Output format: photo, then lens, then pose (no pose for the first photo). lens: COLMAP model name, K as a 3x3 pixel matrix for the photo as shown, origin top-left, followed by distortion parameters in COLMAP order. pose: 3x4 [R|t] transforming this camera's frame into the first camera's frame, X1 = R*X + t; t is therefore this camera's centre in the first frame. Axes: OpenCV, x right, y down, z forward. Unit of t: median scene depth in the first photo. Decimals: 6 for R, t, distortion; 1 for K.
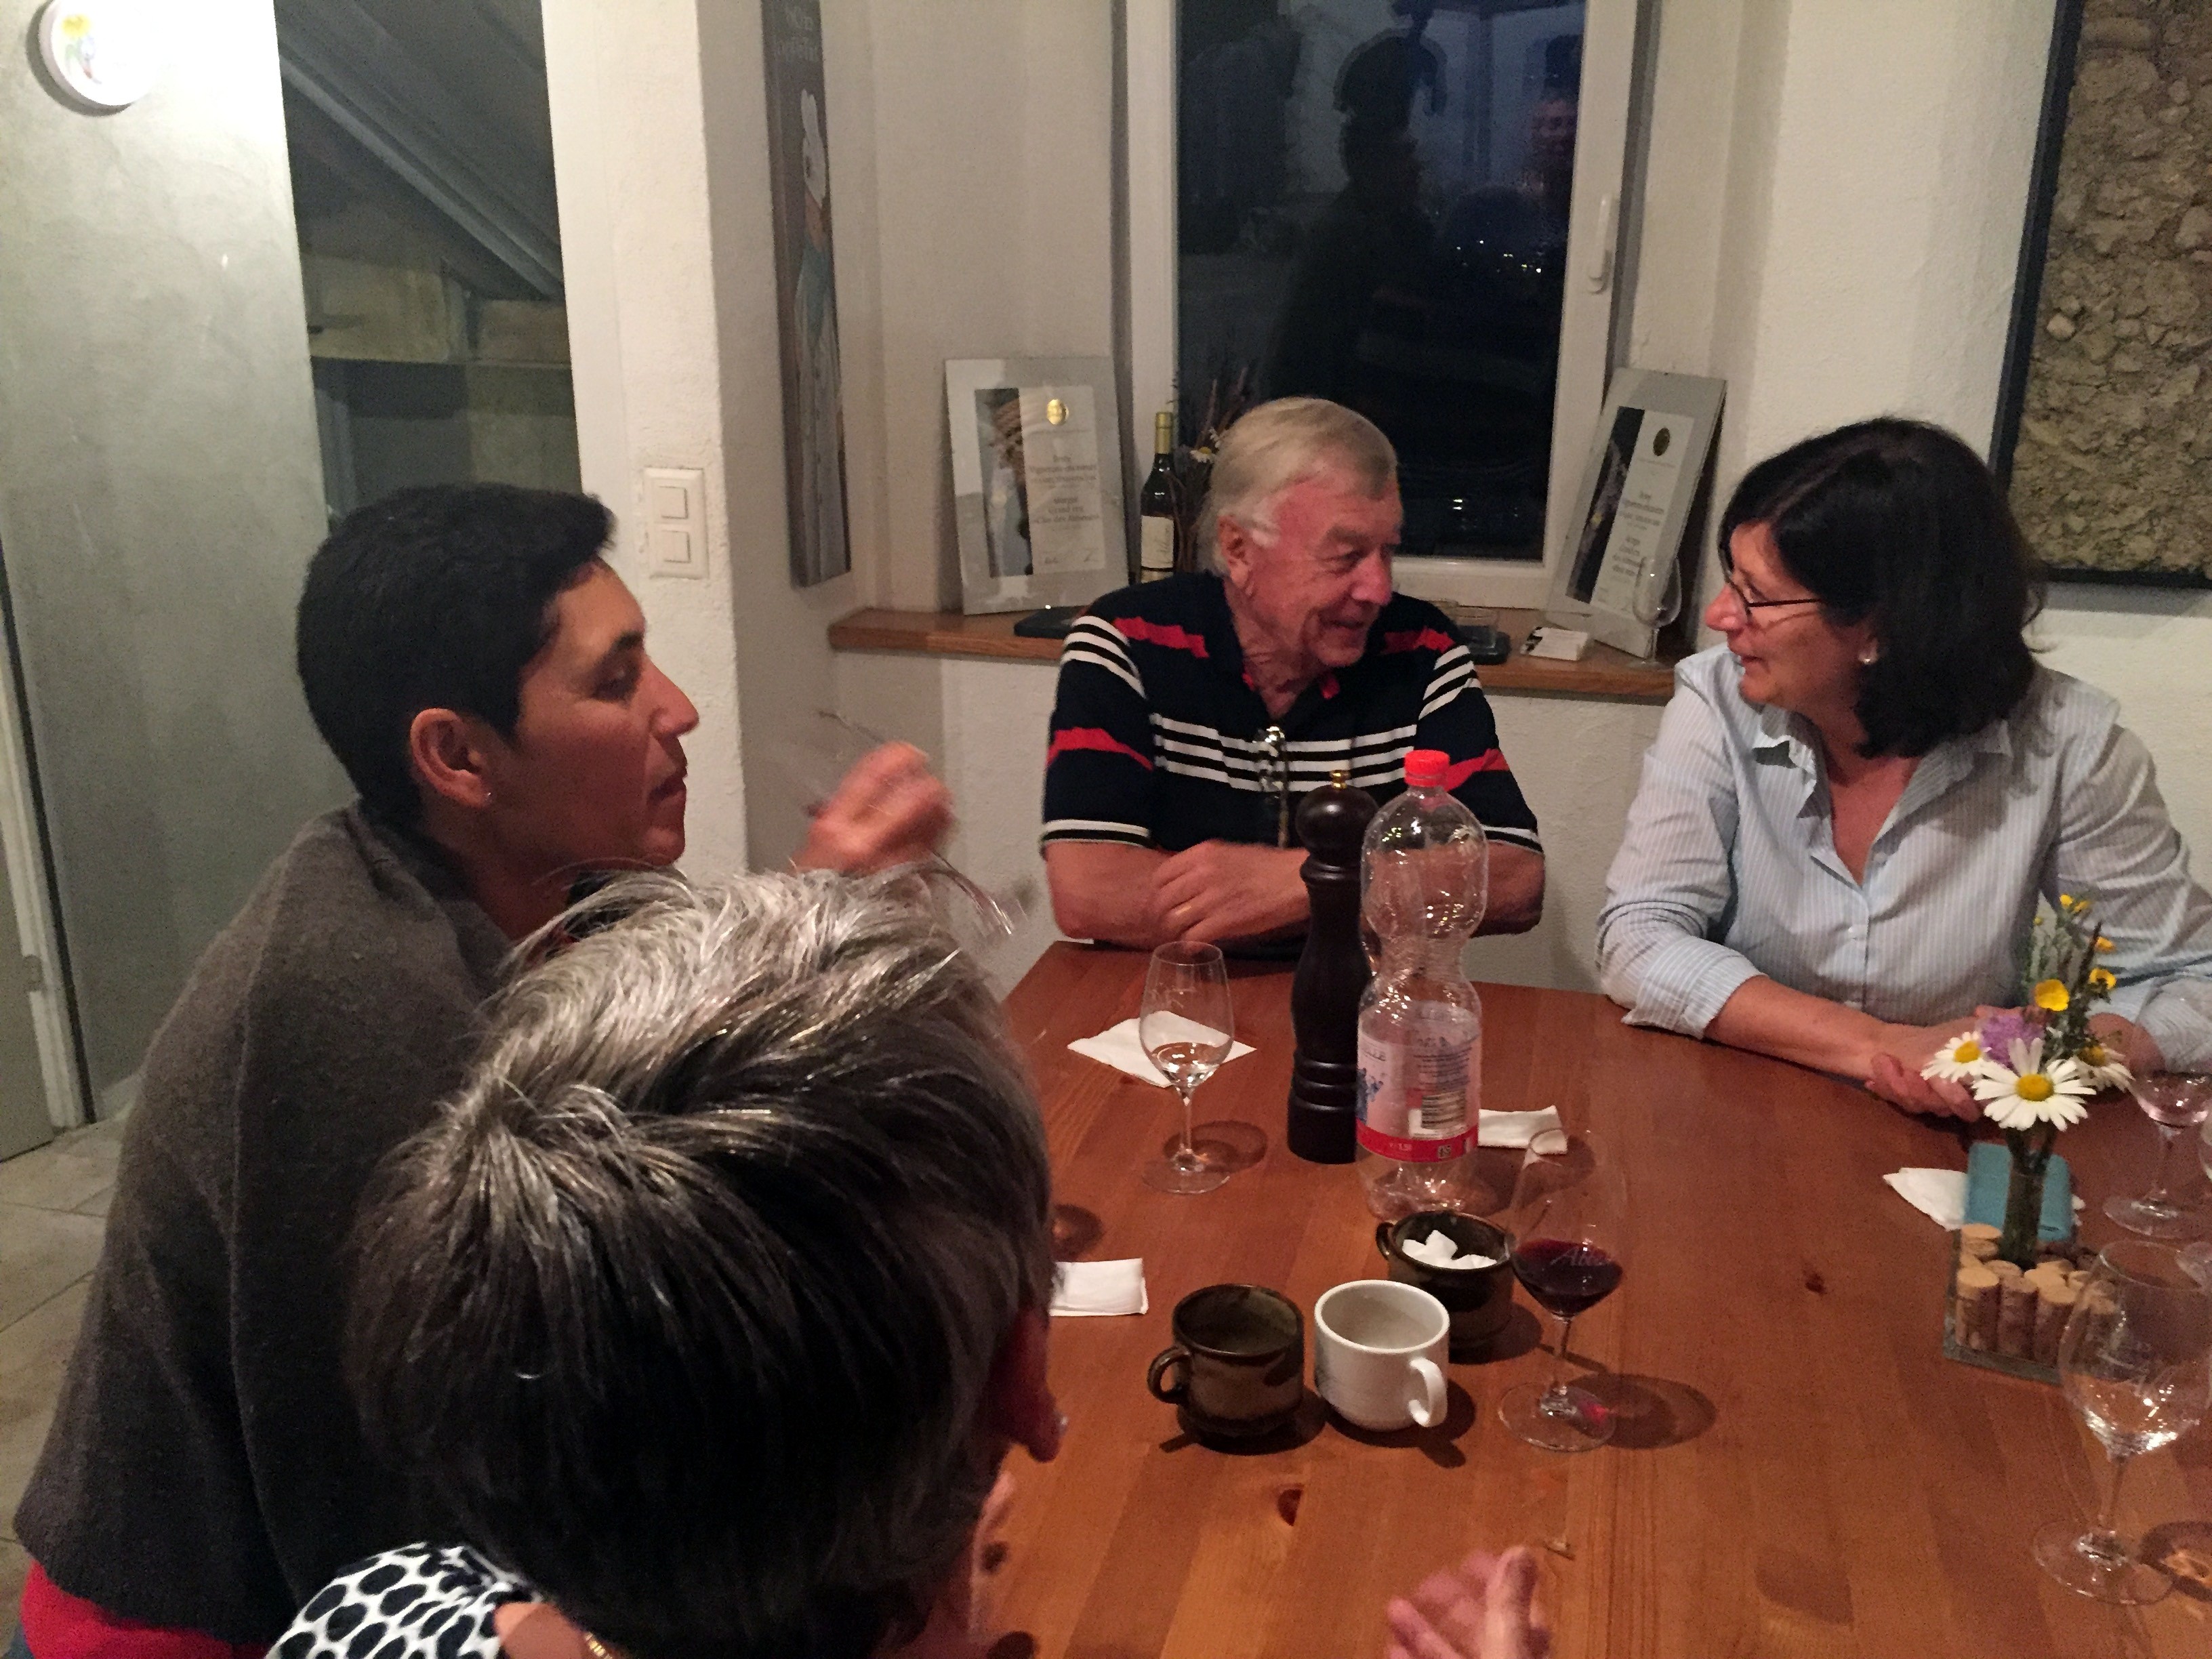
lens RADIAL K [[1889.2, 0, 1111.1], [0, 1889.2, 828.8], [0, 0, 1]] dist [0.077301, -0.102550]
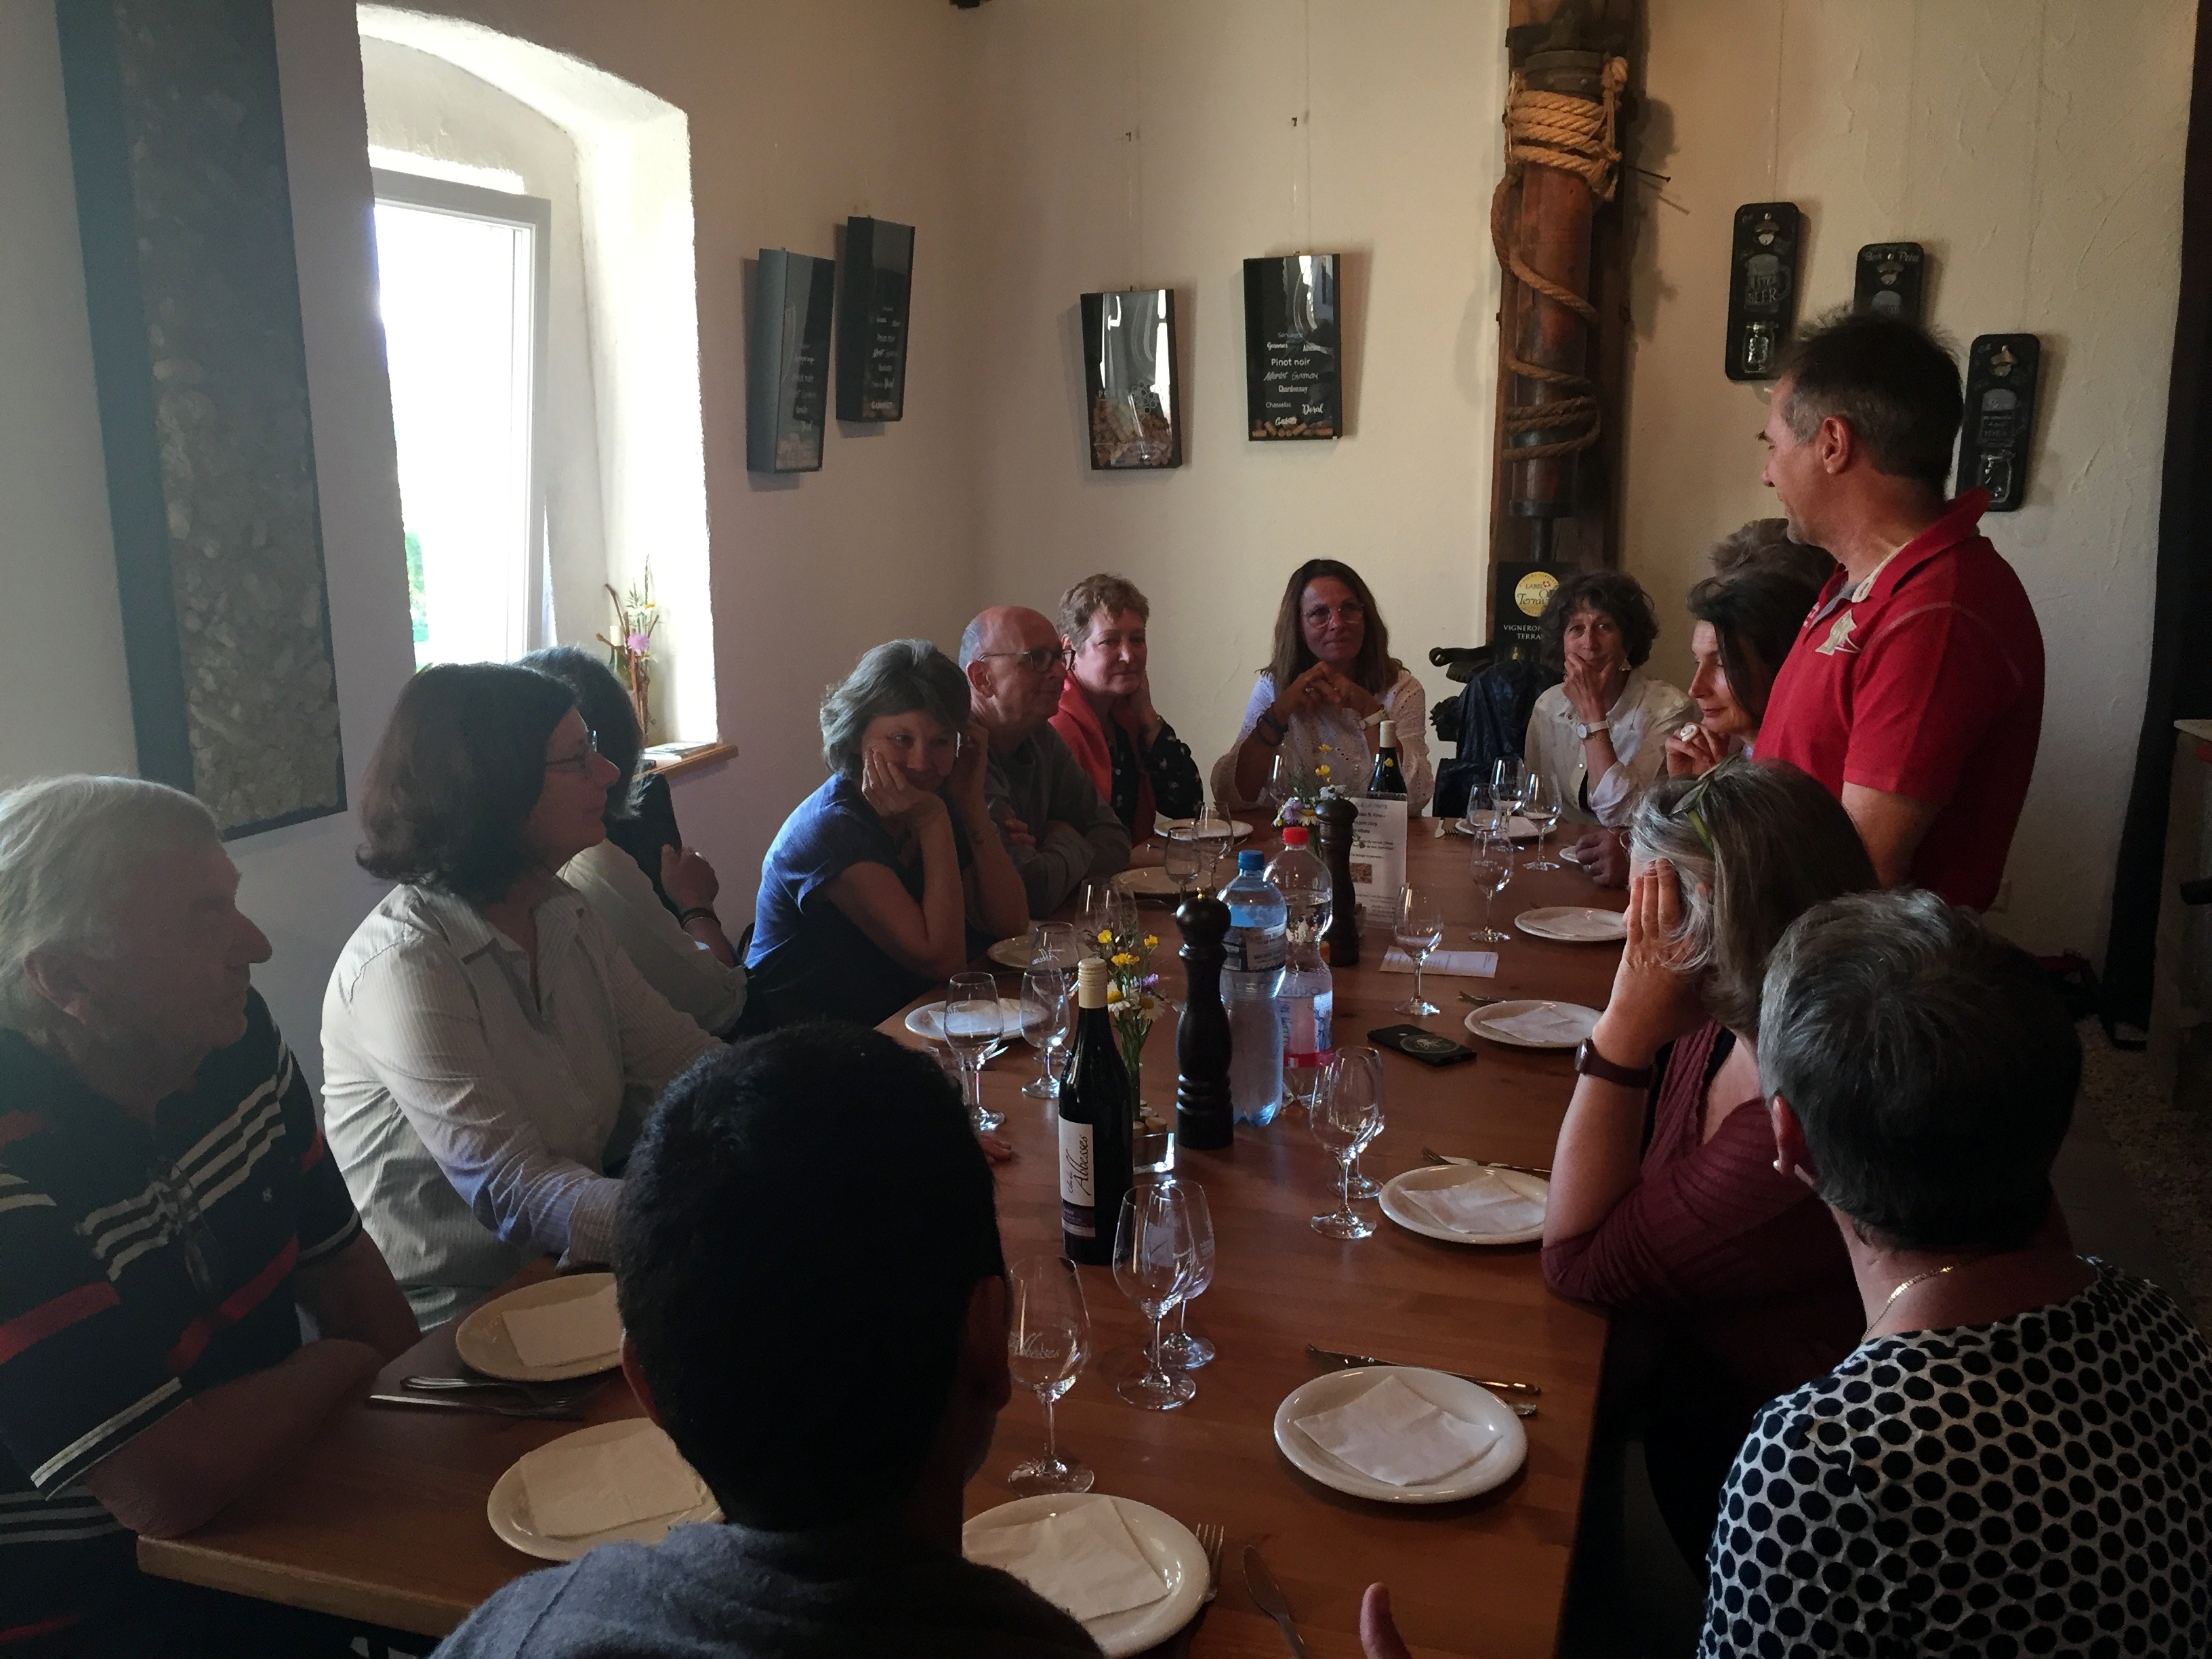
lens RADIAL K [[1889.2, 0, 1087.2], [0, 1889.2, 823.3], [0, 0, 1]] dist [0.077301, -0.102550]
pose [[0.058870, -0.211474, 0.975609, -0.588881], [0.304643, 0.934490, 0.184179, -0.201097], [-0.950646, 0.286370, 0.119437, 0.407900]]
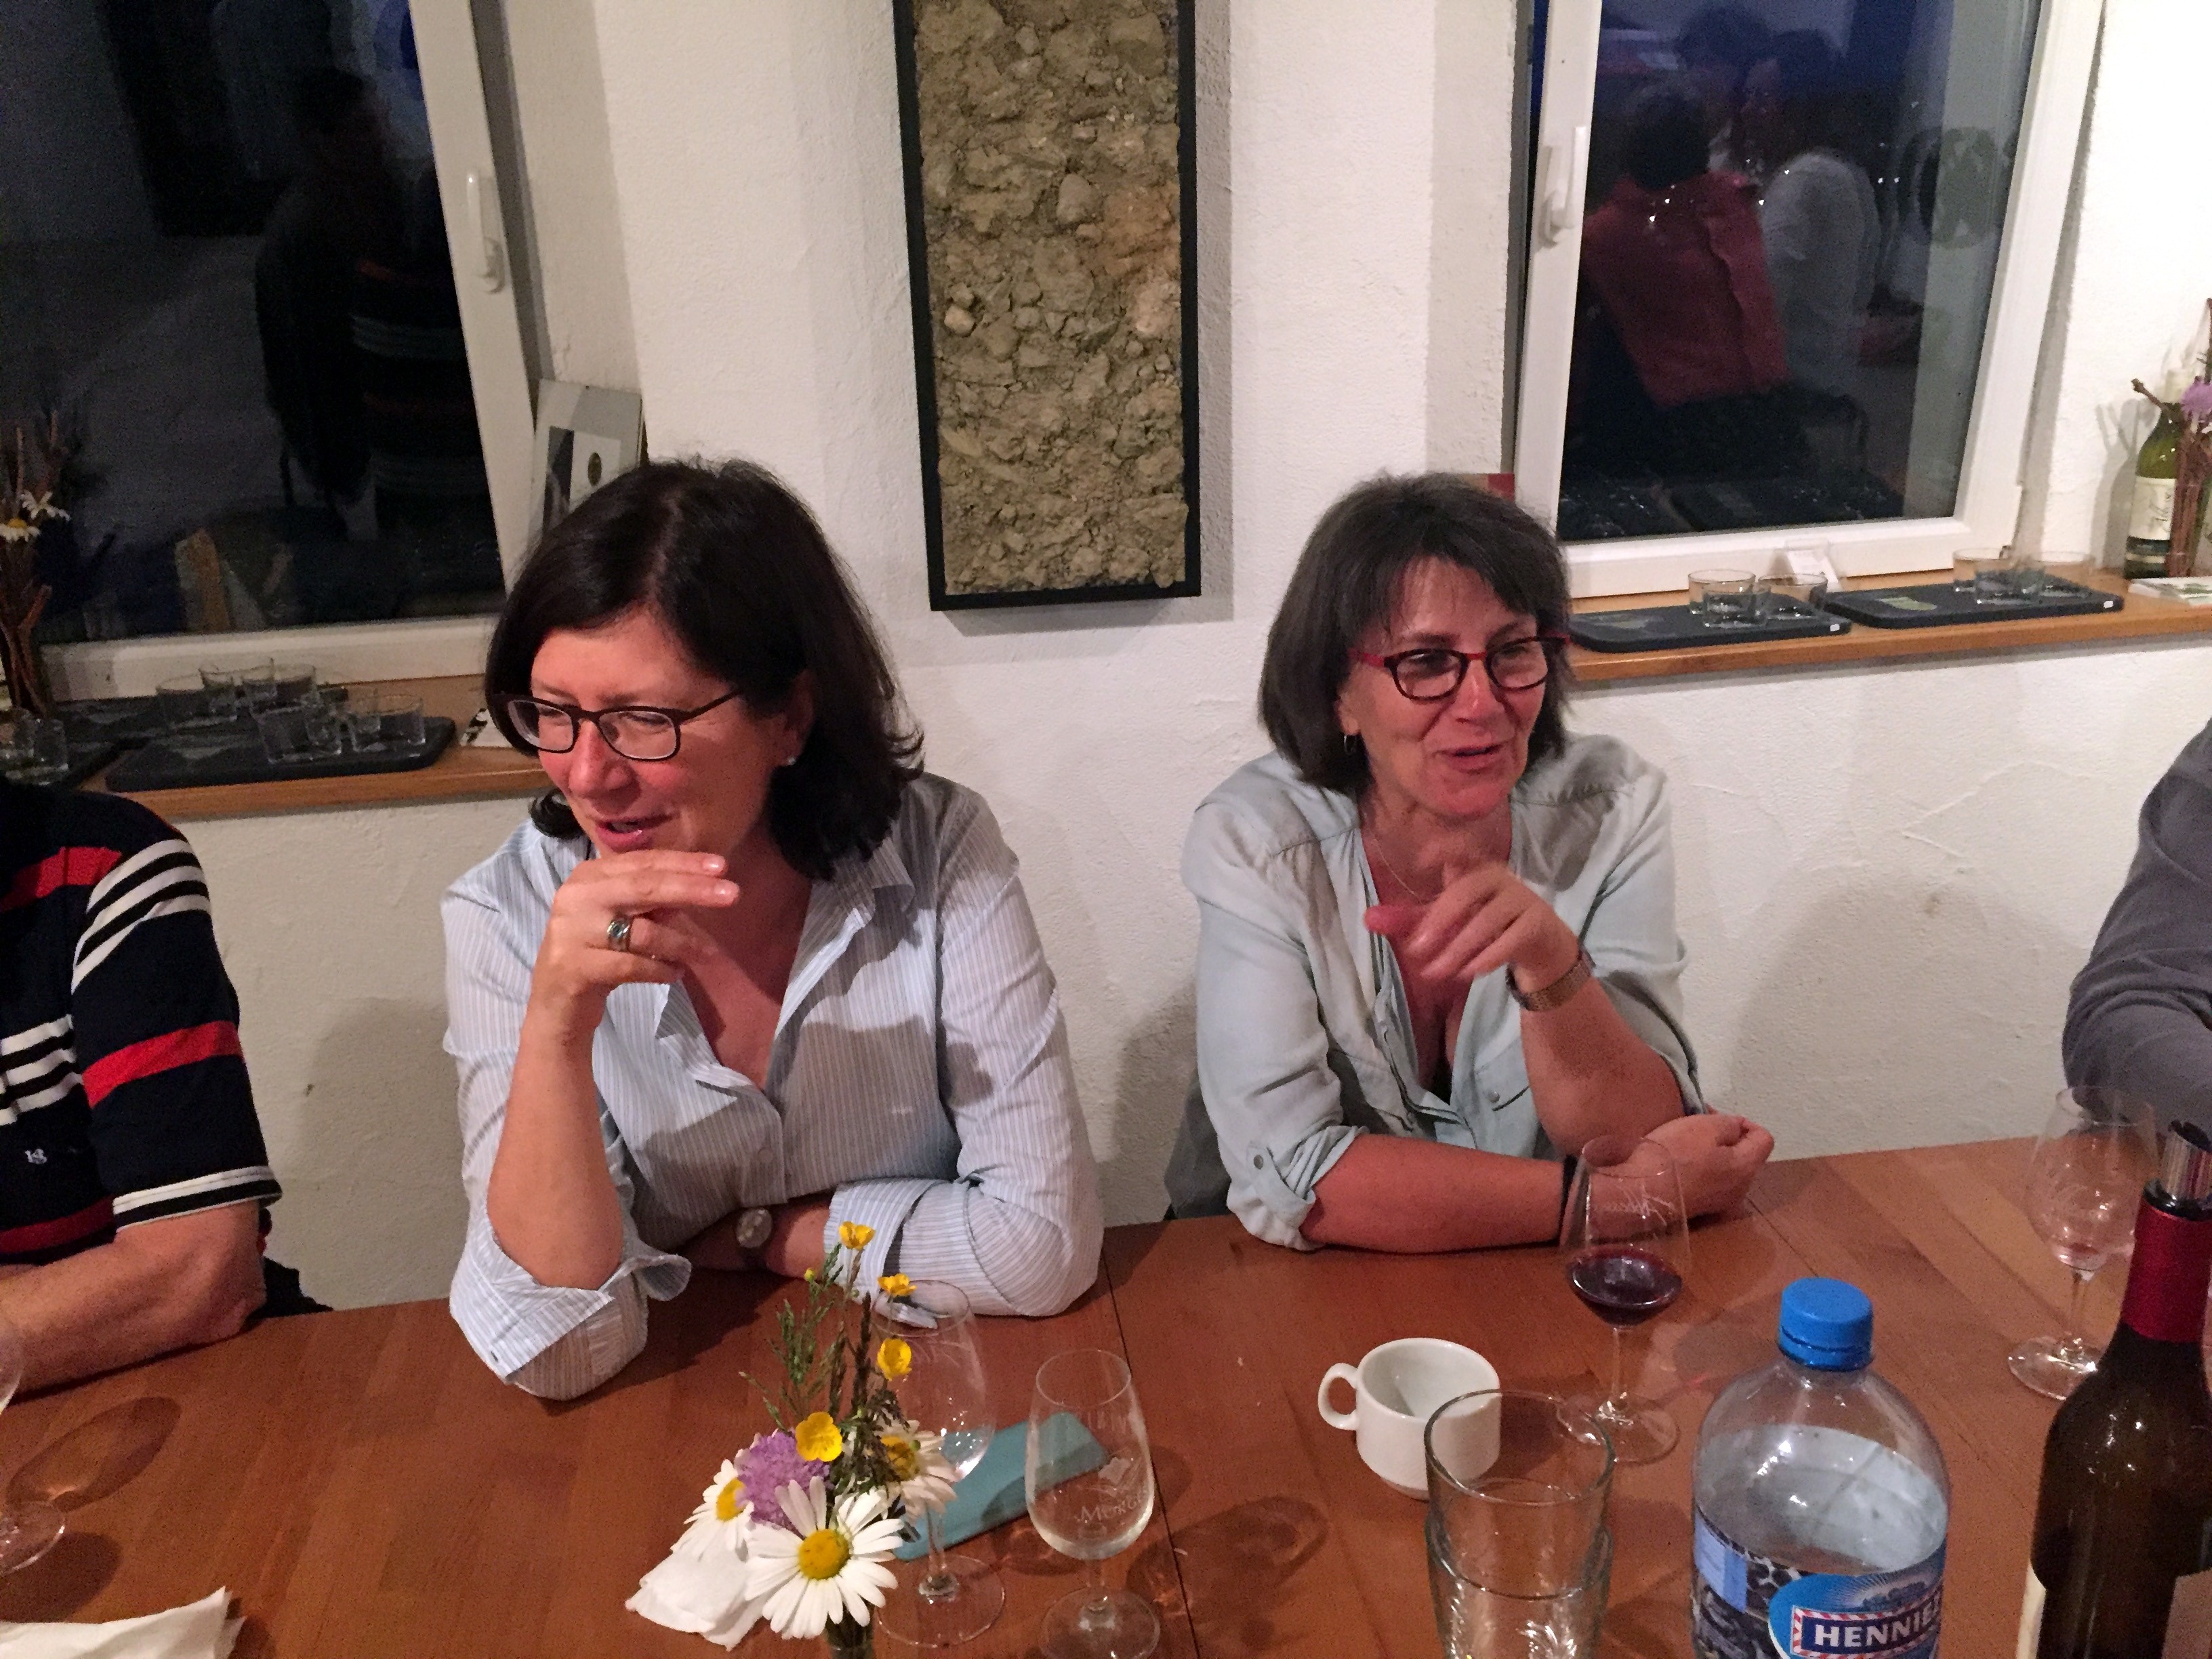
lens RADIAL K [[1853.2, 0, 1082.9], [0, 1853.2, 827.8], [0, 0, 1]] dist [0.039997, -0.000939]
pose [[0.917843, -0.169249, 0.359054, 0.208443], [0.158723, 0.985569, 0.058831, -0.076838], [-0.363829, 0.002992, 0.931461, 0.199165]]
